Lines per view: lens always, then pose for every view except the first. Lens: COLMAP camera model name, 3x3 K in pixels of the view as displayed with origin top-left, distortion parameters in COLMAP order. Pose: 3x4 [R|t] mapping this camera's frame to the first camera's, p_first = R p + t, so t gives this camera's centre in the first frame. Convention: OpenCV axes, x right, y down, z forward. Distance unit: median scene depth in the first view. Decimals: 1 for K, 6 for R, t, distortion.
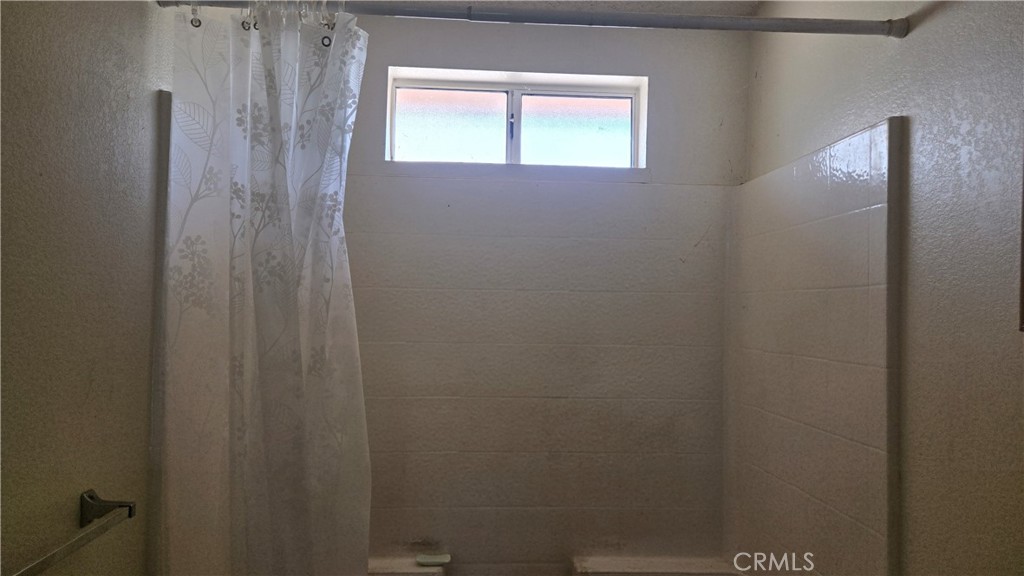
lens RADIAL K [[688.9, 0, 512.2], [0, 688.9, 285.0], [0, 0, 1]] dist [0.045598, 0.000741]
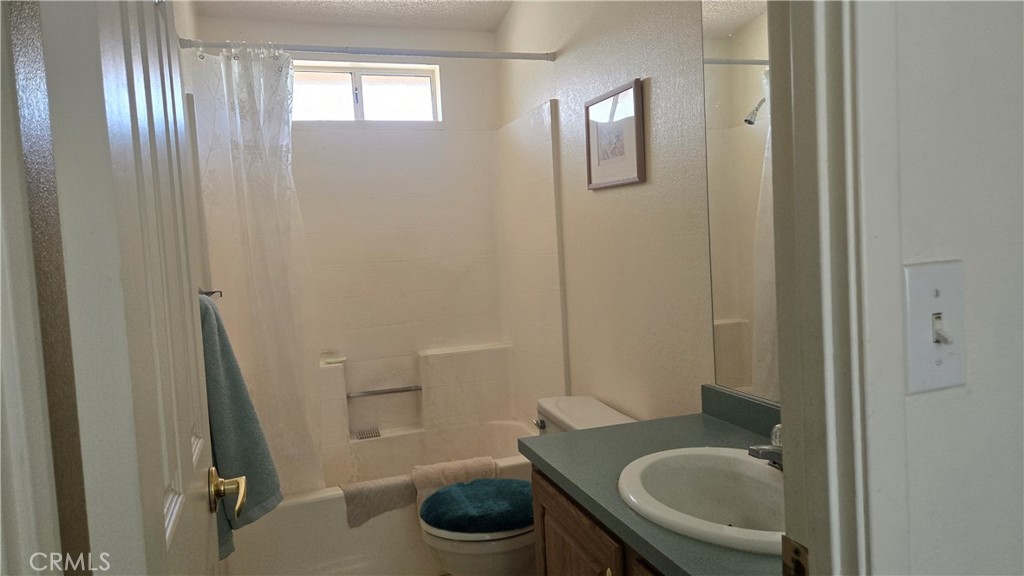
lens RADIAL K [[688.9, 0, 511.9], [0, 688.9, 286.4], [0, 0, 1]] dist [0.045598, 0.000741]
pose [[0.961152, -0.091696, 0.260343, -0.181377], [0.067519, 0.992658, 0.100356, 0.110507], [-0.267634, -0.078879, 0.960286, -1.061483]]
